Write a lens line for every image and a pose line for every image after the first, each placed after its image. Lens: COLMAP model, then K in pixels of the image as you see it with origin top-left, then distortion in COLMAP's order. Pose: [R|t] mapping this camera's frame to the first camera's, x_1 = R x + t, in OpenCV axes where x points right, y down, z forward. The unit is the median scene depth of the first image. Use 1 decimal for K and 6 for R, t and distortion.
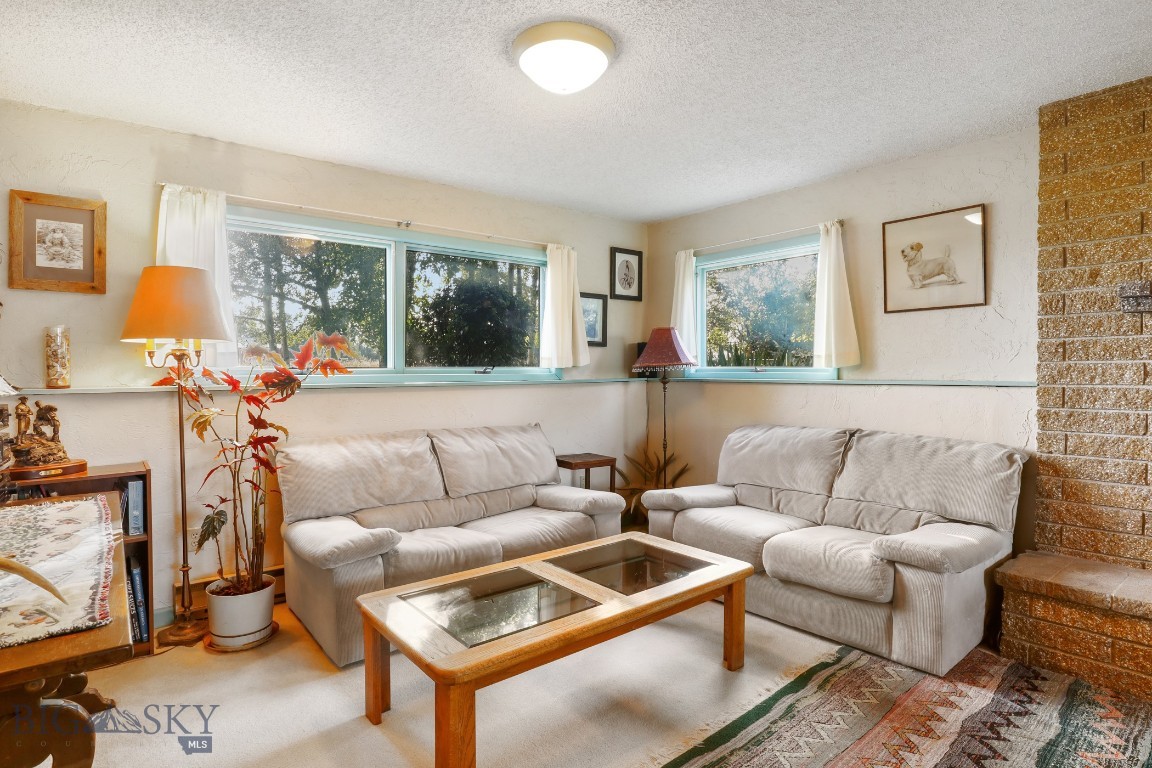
lens RADIAL K [[592.2, 0, 576.0], [0, 592.2, 384.0], [0, 0, 1]] dist [-0.028538, 0.000708]
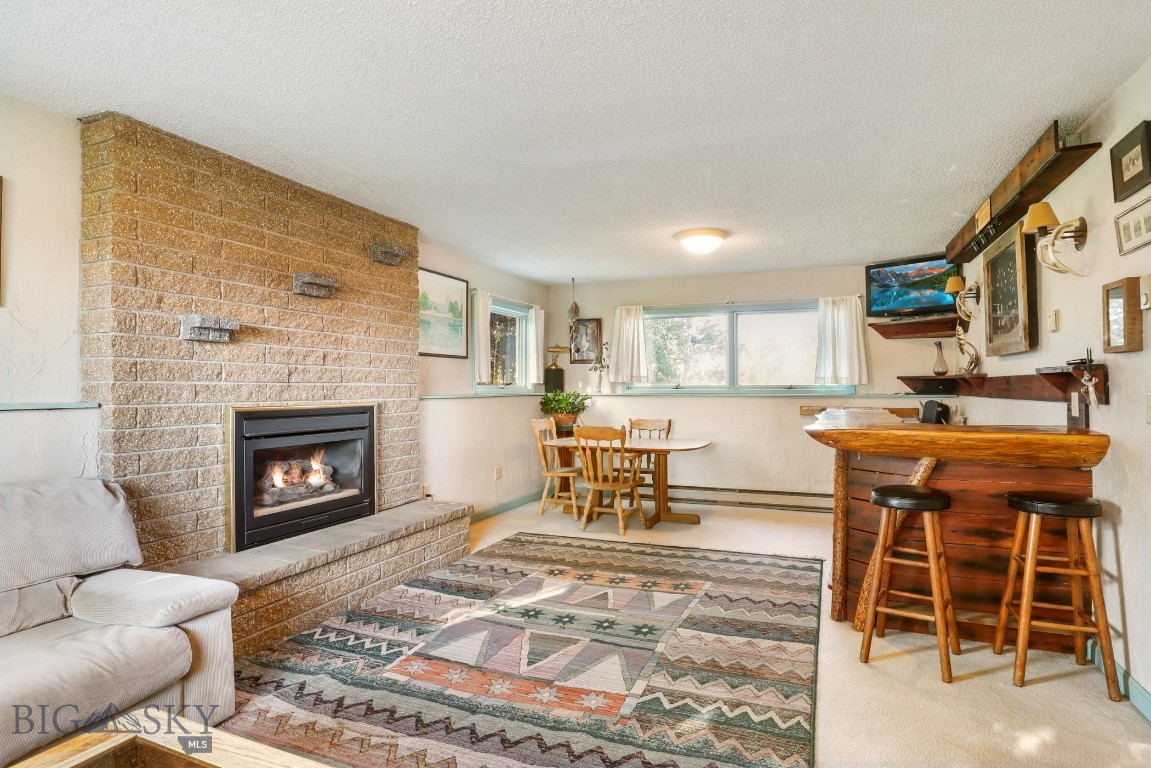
lens RADIAL K [[616.4, 0, 590.1], [0, 616.4, 377.5], [0, 0, 1]] dist [-0.028262, 0.019837]
pose [[-0.491982, 0.016871, 0.870442, -0.477634], [0.015104, 0.999827, -0.010842, -0.023226], [-0.870474, 0.007813, -0.492152, 0.881574]]
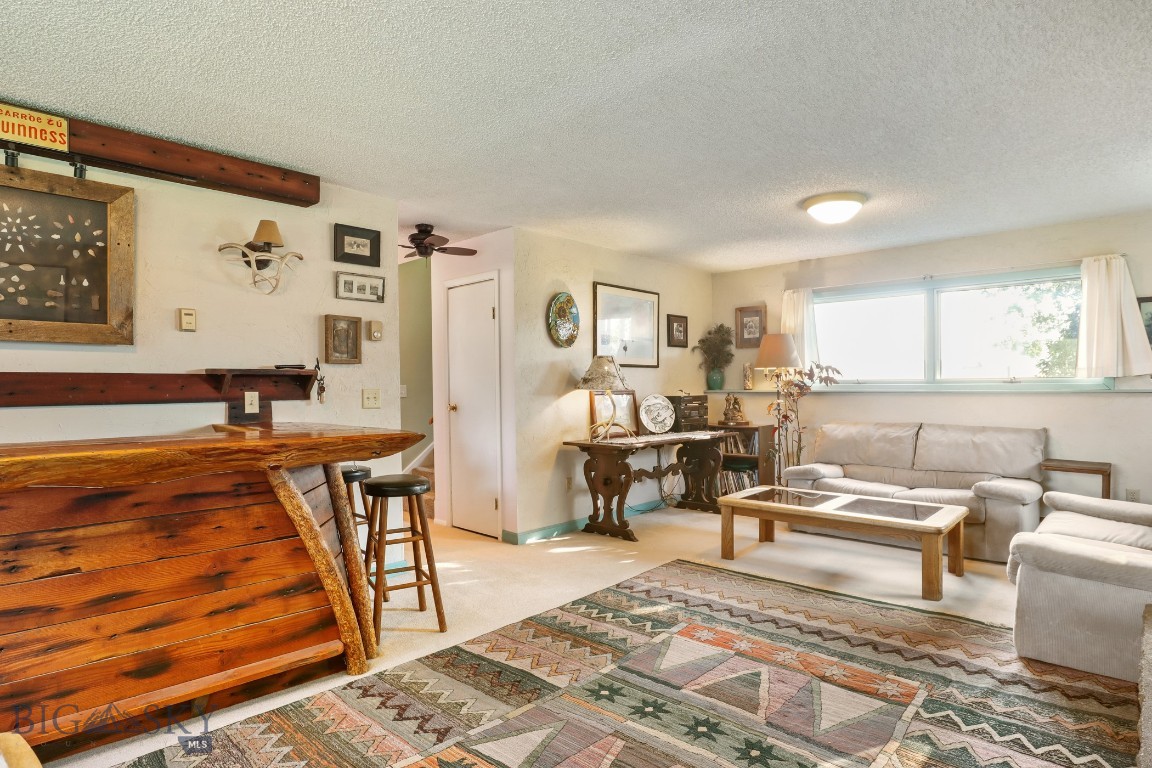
lens RADIAL K [[592.2, 0, 576.0], [0, 592.2, 384.0], [0, 0, 1]] dist [-0.028538, 0.000708]
pose [[0.122912, -0.003247, -0.992412, 1.460441], [-0.004322, 0.999983, -0.003807, -0.005704], [0.992408, 0.004758, 0.122896, 0.021597]]
